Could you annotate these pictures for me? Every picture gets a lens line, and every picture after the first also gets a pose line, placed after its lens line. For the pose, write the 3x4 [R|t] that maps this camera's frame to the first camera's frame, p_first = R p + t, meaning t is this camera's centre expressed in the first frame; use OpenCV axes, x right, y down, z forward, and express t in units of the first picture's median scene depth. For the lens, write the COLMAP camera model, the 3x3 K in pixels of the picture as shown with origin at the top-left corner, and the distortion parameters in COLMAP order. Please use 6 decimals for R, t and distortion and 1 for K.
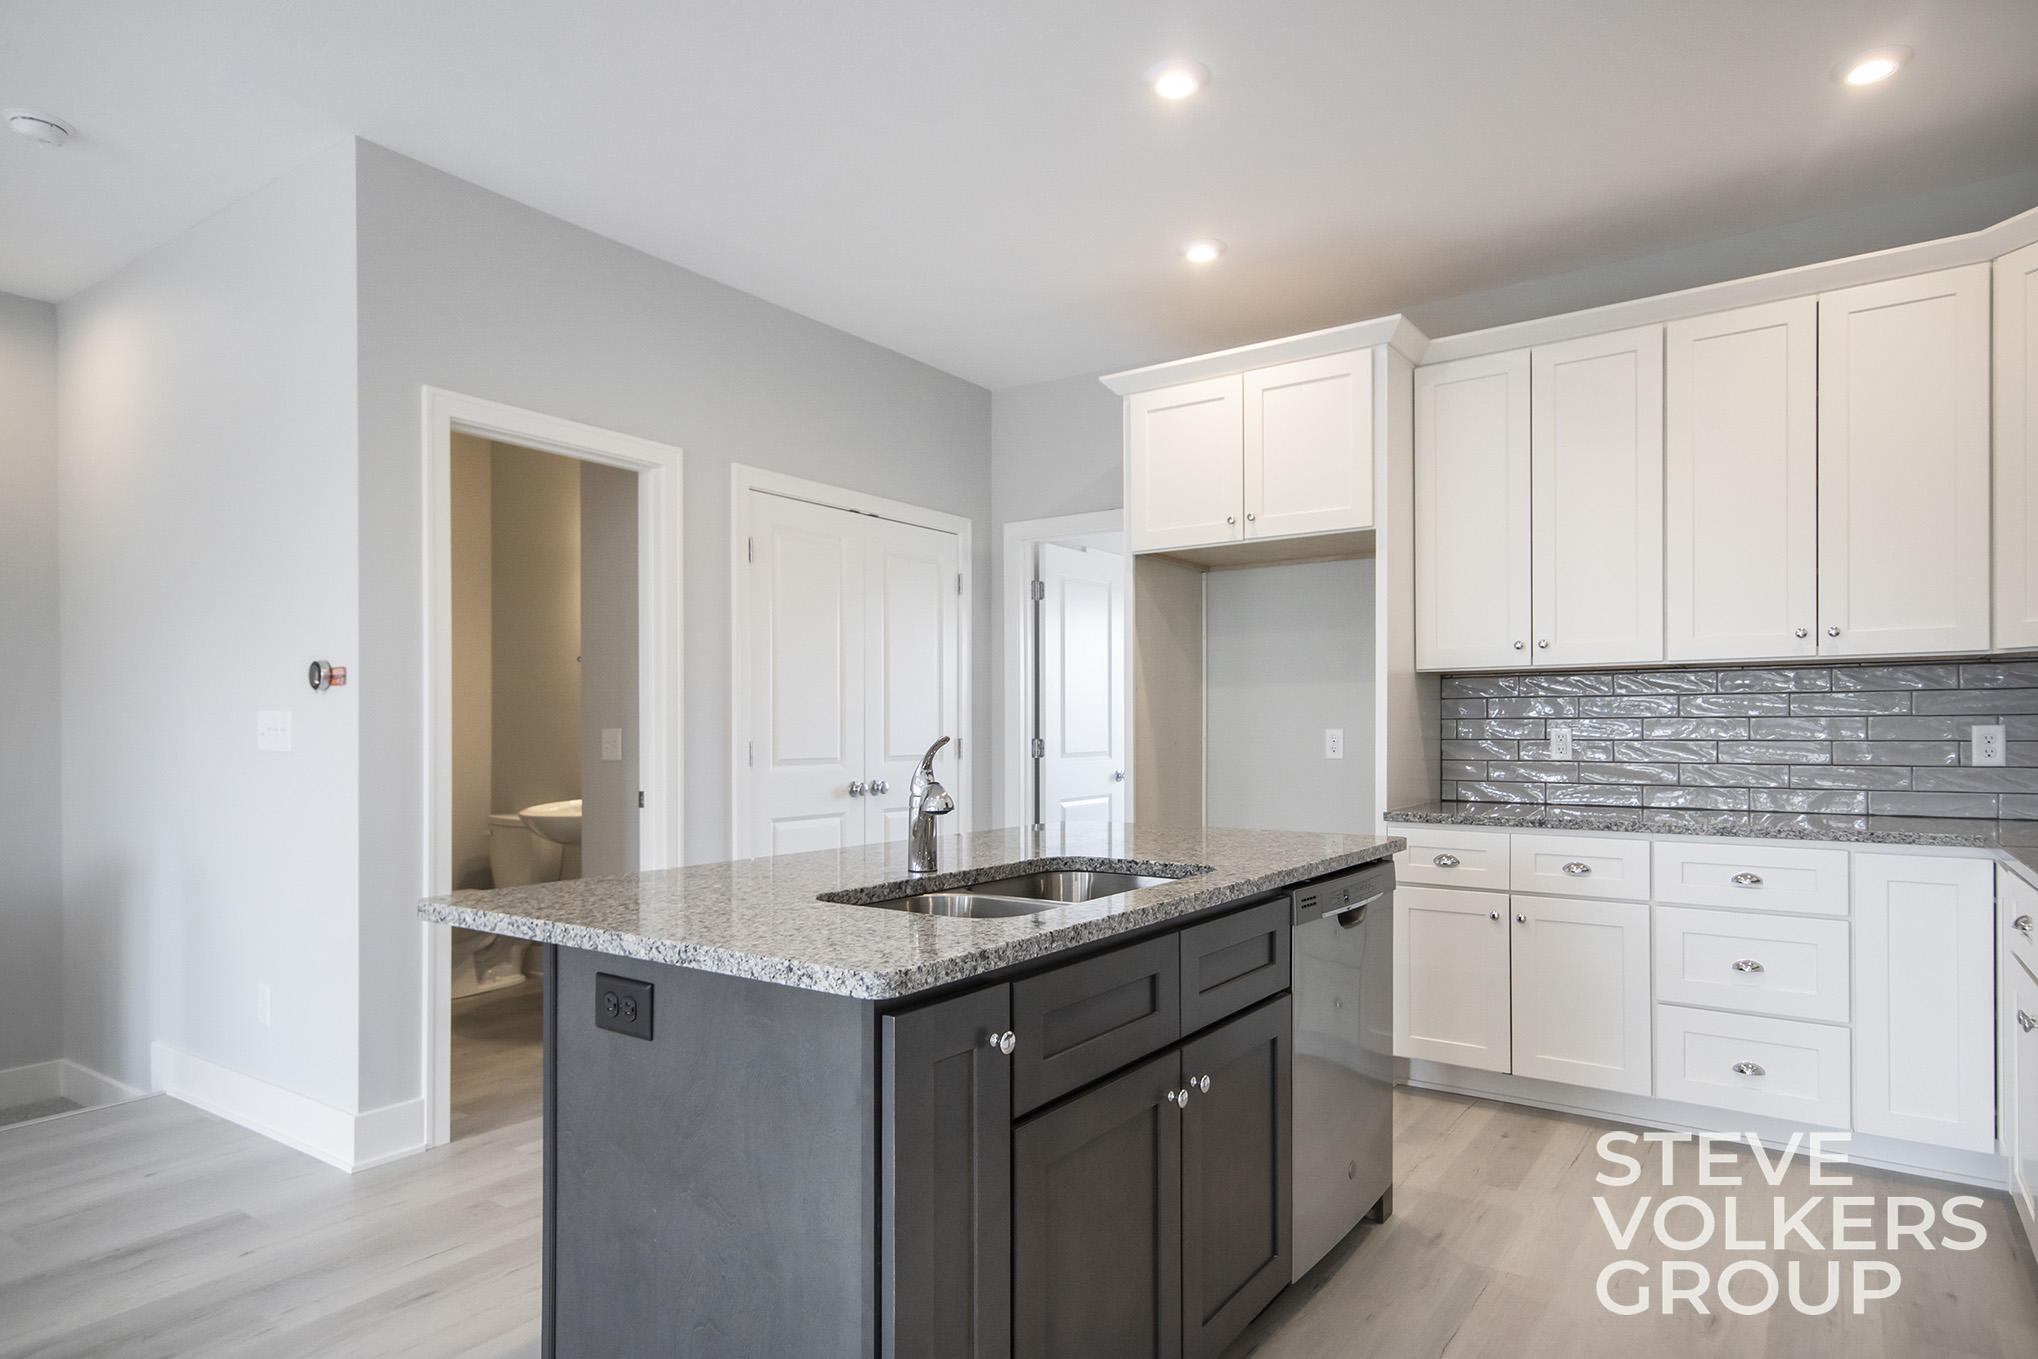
lens RADIAL K [[1157.7, 0, 1029.5], [0, 1157.7, 739.6], [0, 0, 1]] dist [0.014175, 0.003570]
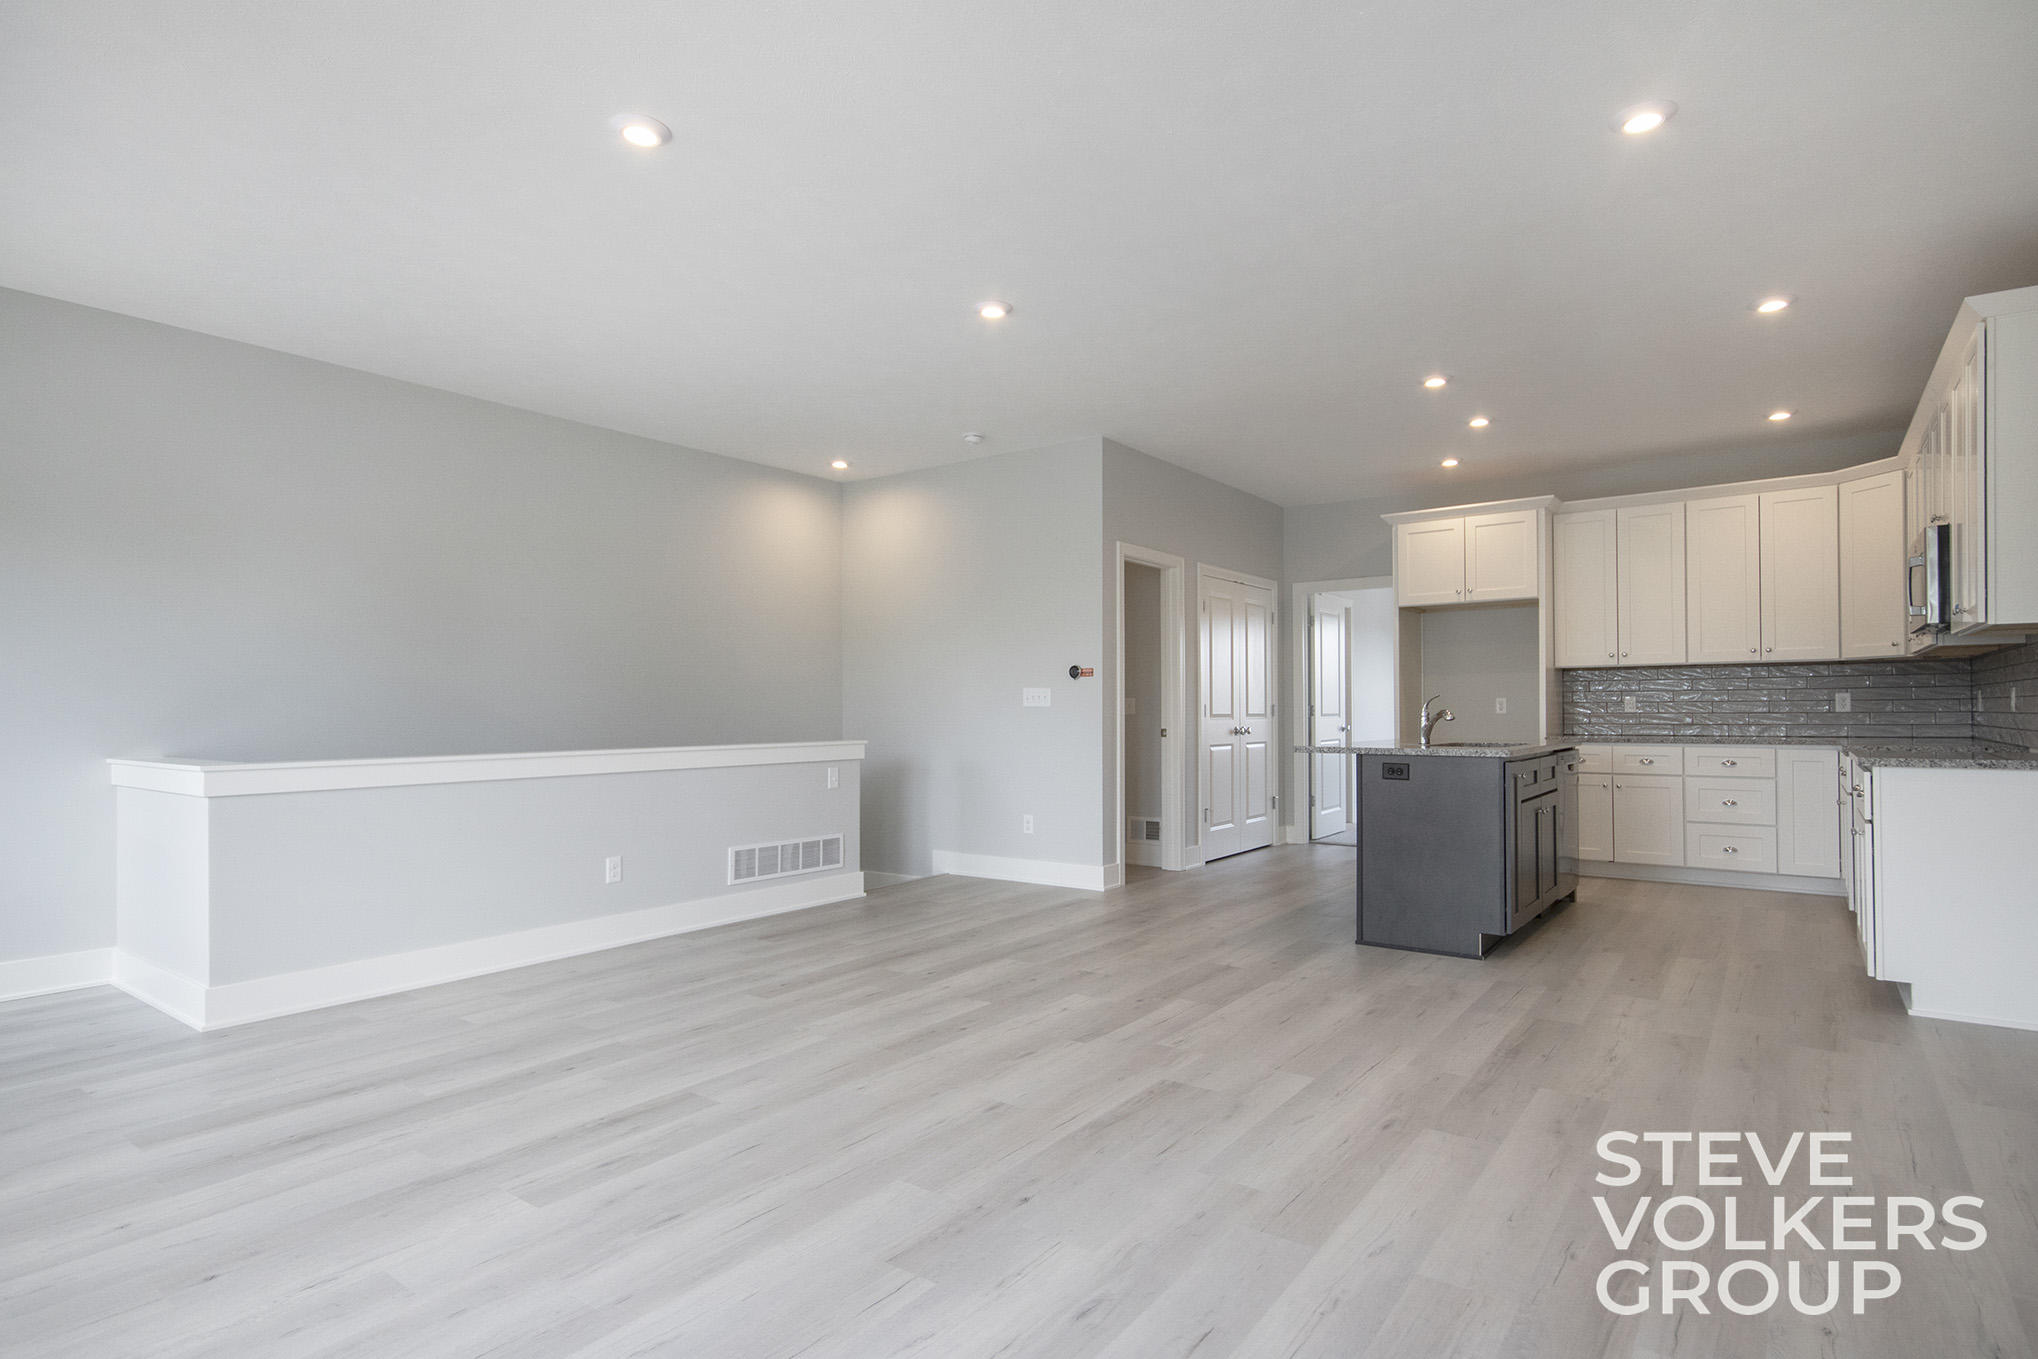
lens RADIAL K [[1090.2, 0, 996.1], [0, 1090.2, 709.1], [0, 0, 1]] dist [0.014908, 0.003370]
pose [[0.999688, -0.001827, -0.024914, -0.641795], [0.001514, 0.999920, -0.012571, 0.037758], [0.024935, 0.012530, 0.999611, -0.993882]]
